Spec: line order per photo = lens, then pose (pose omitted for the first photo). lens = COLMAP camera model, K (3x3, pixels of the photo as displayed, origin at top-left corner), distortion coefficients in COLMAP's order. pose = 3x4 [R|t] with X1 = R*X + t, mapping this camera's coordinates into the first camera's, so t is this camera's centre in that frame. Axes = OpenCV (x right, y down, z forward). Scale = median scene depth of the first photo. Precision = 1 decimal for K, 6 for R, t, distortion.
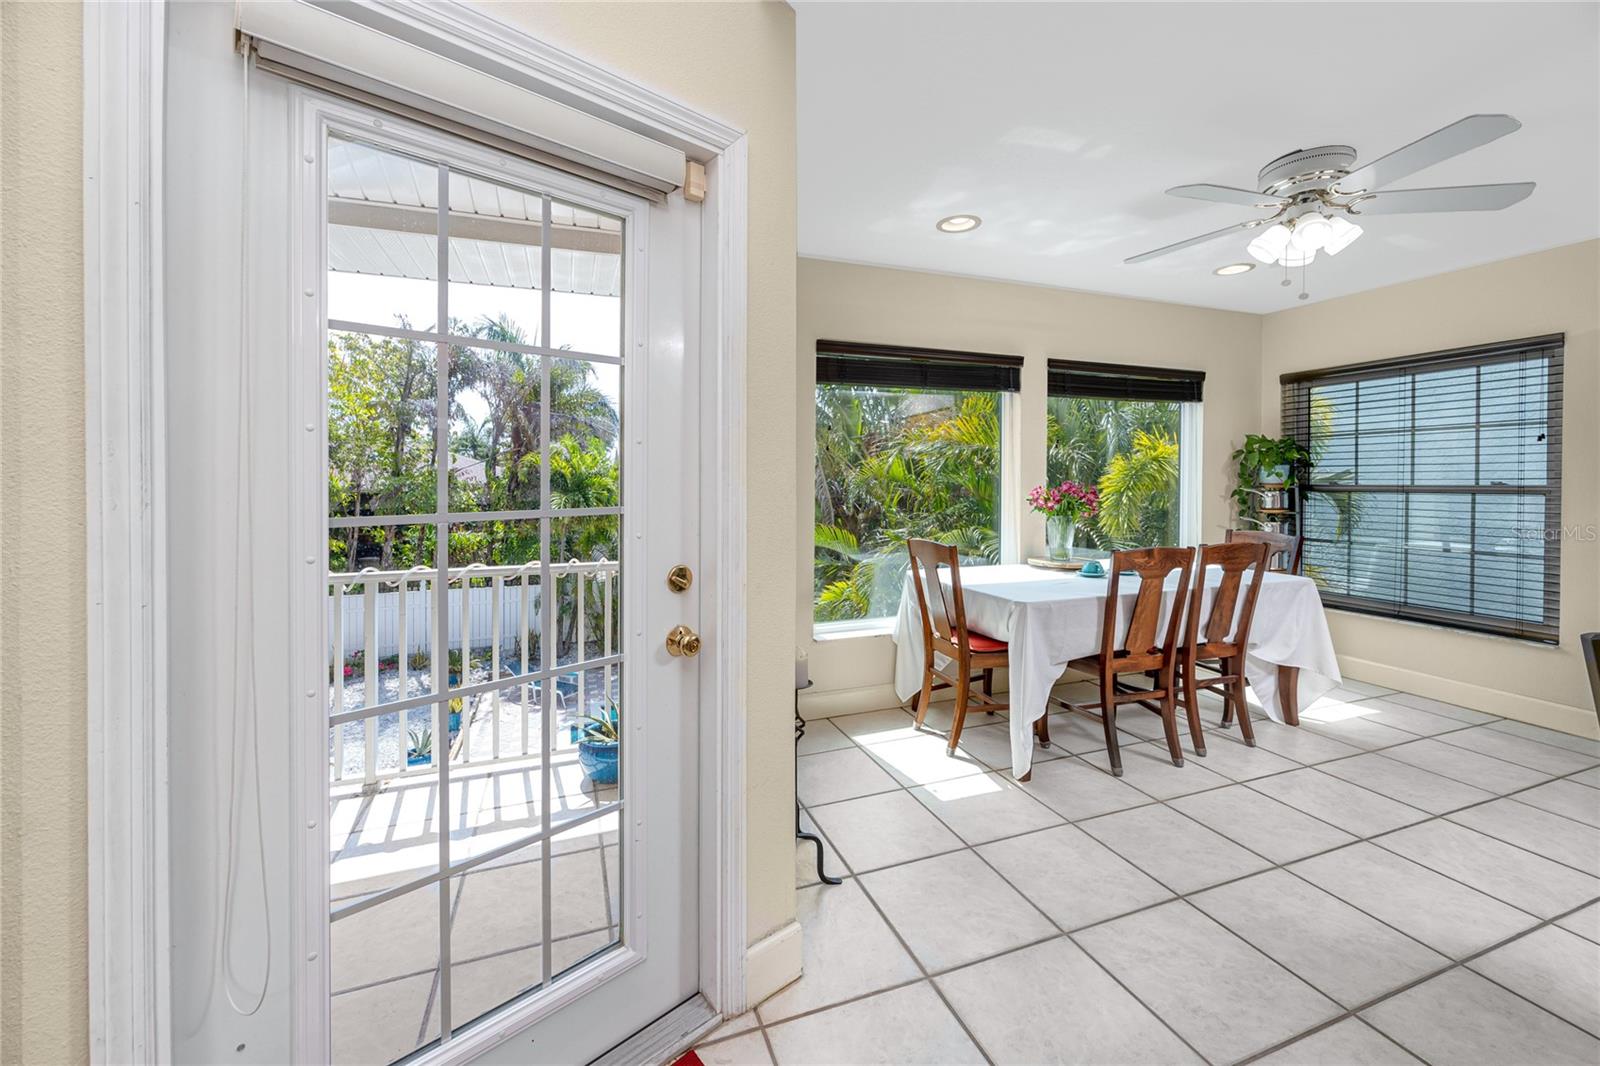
lens RADIAL K [[656.6, 0, 821.1], [0, 656.6, 502.8], [0, 0, 1]] dist [0.002887, -0.000335]
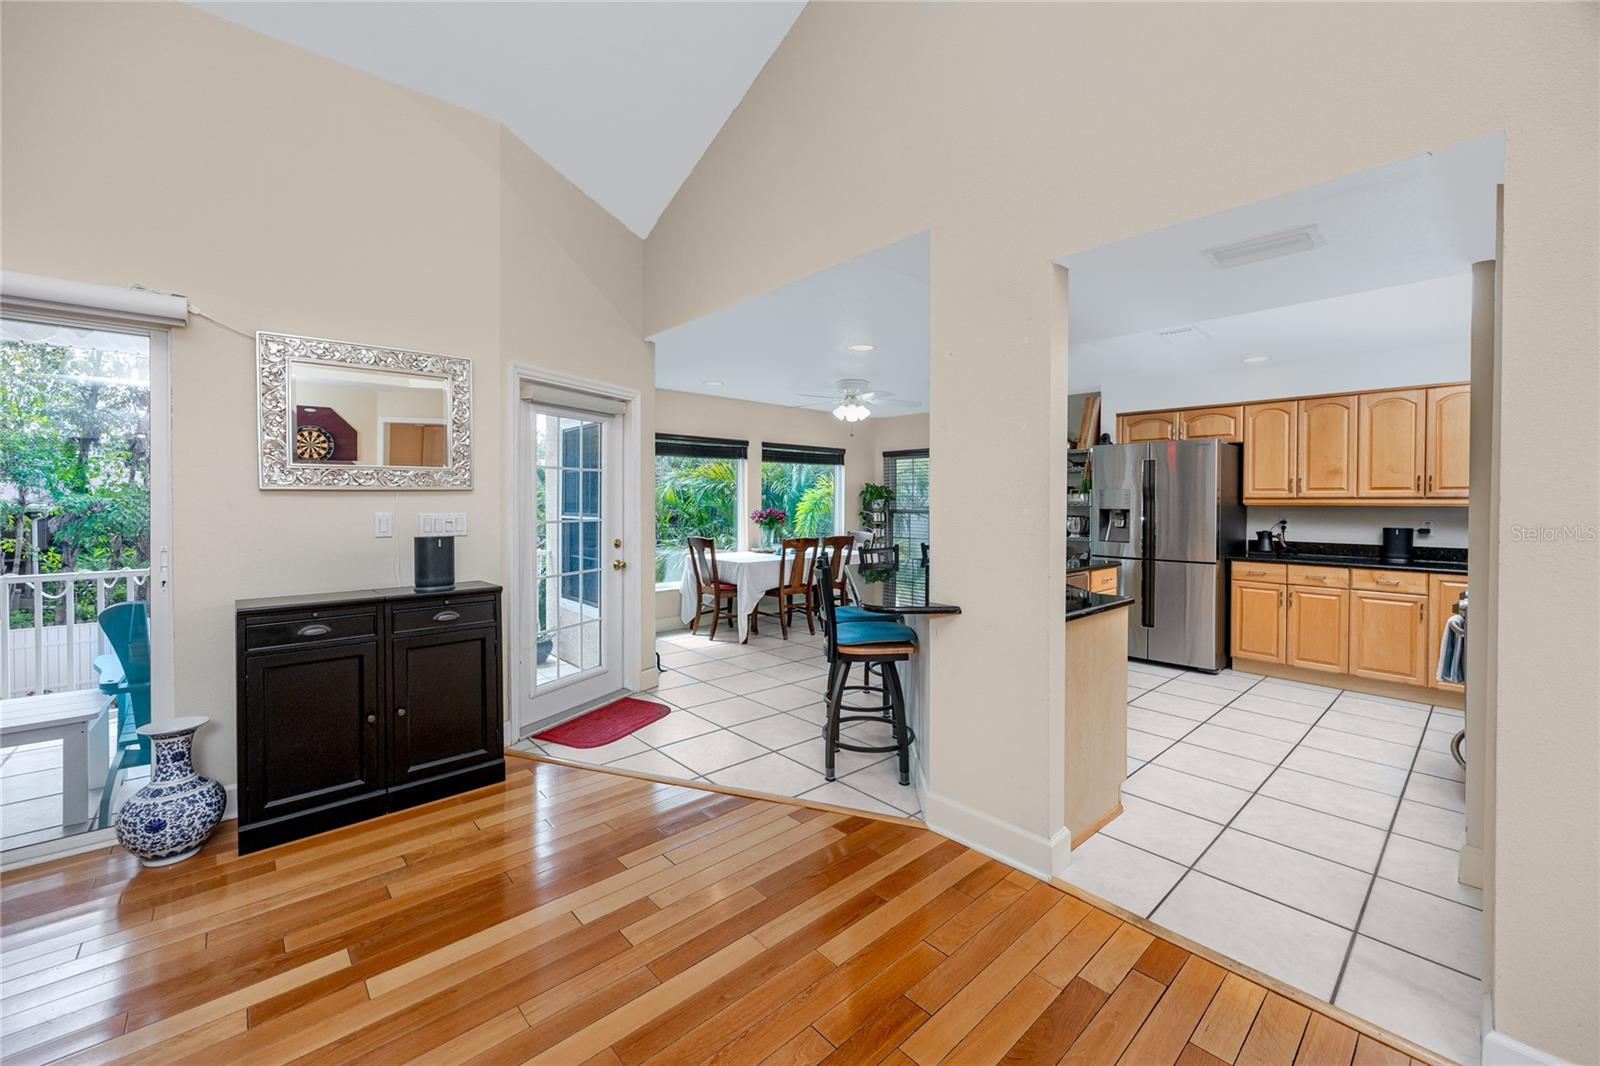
lens RADIAL K [[626.8, 0, 821.7], [0, 626.8, 525.9], [0, 0, 1]] dist [0.022244, 0.000010]
pose [[0.930568, -0.004888, 0.366087, -0.166964], [0.002440, 0.999971, 0.007148, 0.008262], [-0.366111, -0.005759, 0.930553, -0.808088]]
